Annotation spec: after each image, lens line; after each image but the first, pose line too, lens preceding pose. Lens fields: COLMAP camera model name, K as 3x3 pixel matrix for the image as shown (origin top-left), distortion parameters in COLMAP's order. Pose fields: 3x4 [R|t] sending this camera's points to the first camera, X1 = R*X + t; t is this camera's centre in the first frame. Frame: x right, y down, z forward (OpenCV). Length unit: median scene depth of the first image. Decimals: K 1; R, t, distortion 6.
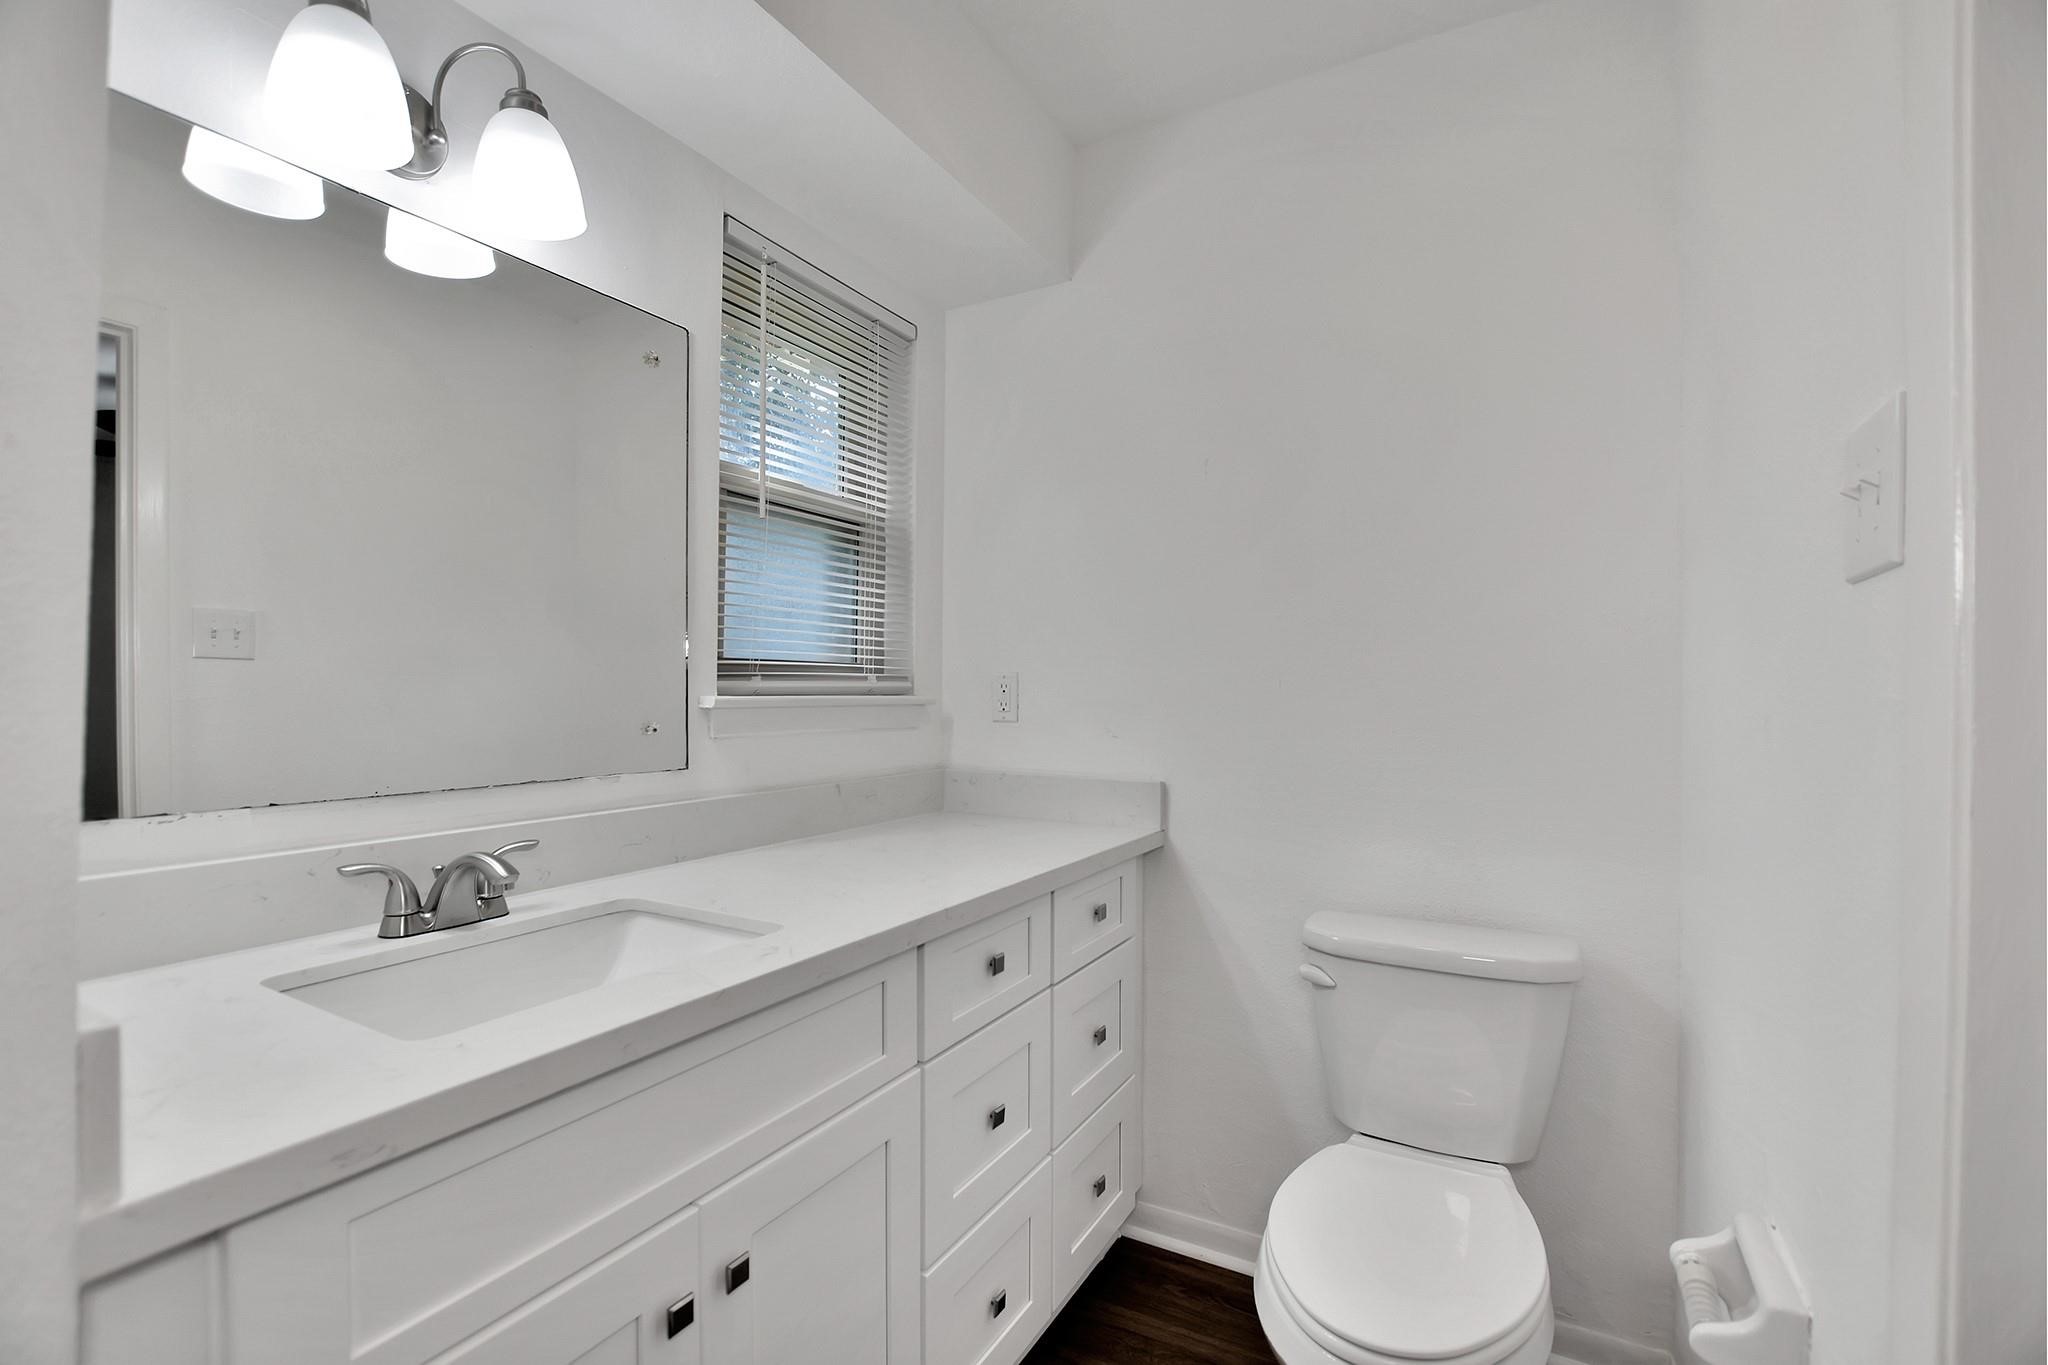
lens RADIAL K [[899.1, 0, 1026.8], [0, 899.1, 692.5], [0, 0, 1]] dist [-0.034152, 0.005120]
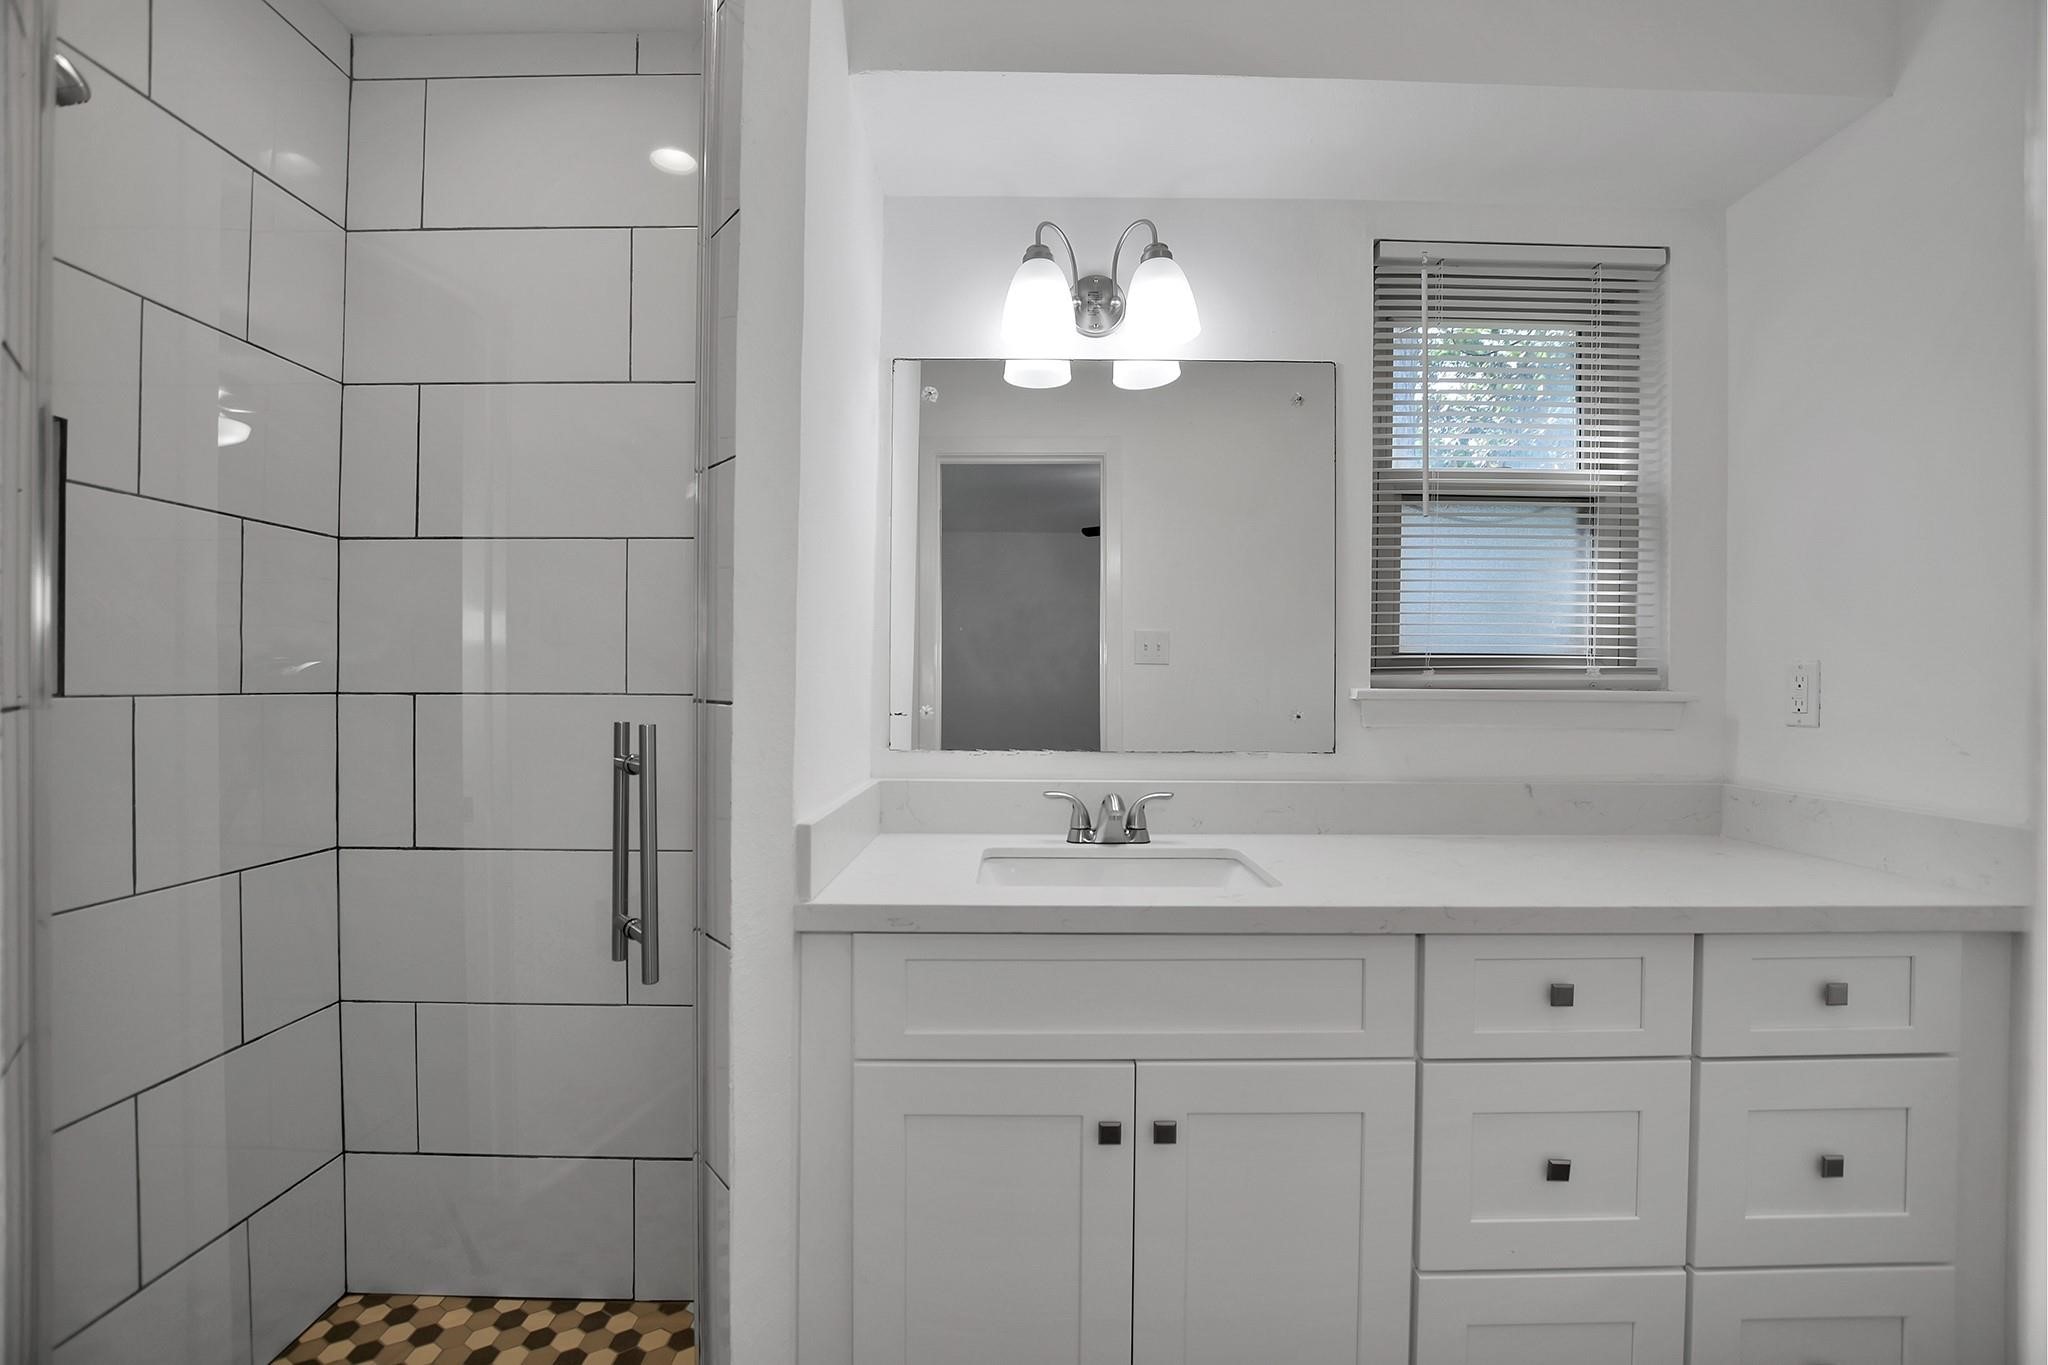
lens RADIAL K [[899.1, 0, 1026.8], [0, 899.1, 692.5], [0, 0, 1]] dist [-0.034152, 0.005120]
pose [[0.487858, 0.004398, -0.872912, 0.385022], [-0.006837, 0.999976, 0.001218, 0.009805], [0.872896, 0.005374, 0.487876, 0.104416]]
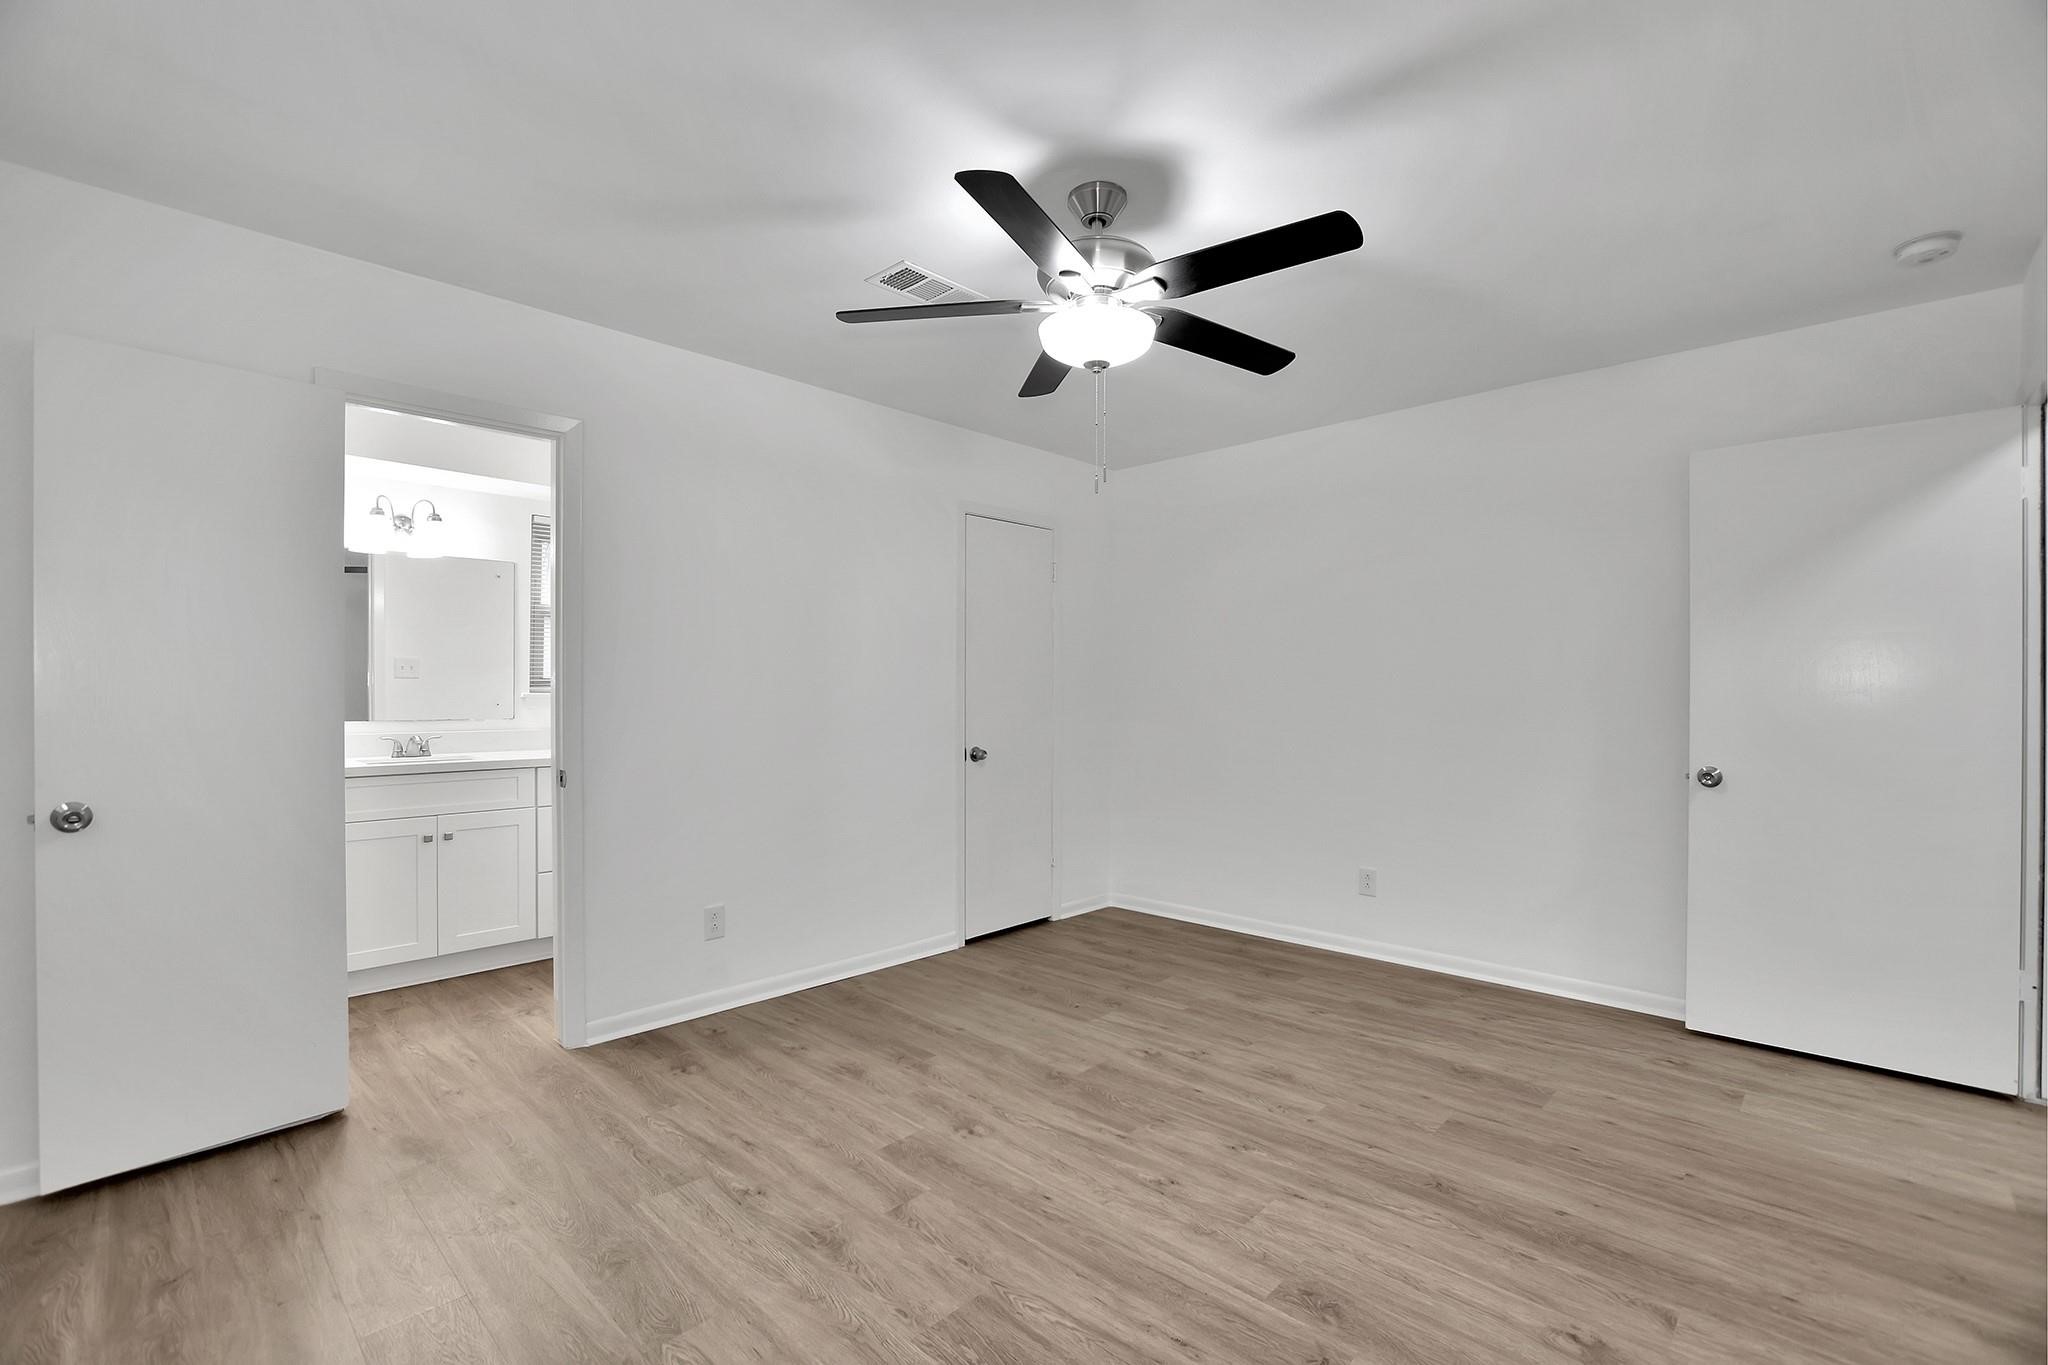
lens RADIAL K [[899.1, 0, 1026.8], [0, 899.1, 692.5], [0, 0, 1]] dist [-0.034152, 0.005120]
pose [[0.966033, -0.000338, -0.258419, 1.765863], [-0.000165, 0.999998, -0.001926, 0.007864], [0.258419, 0.001903, 0.966031, -1.196075]]
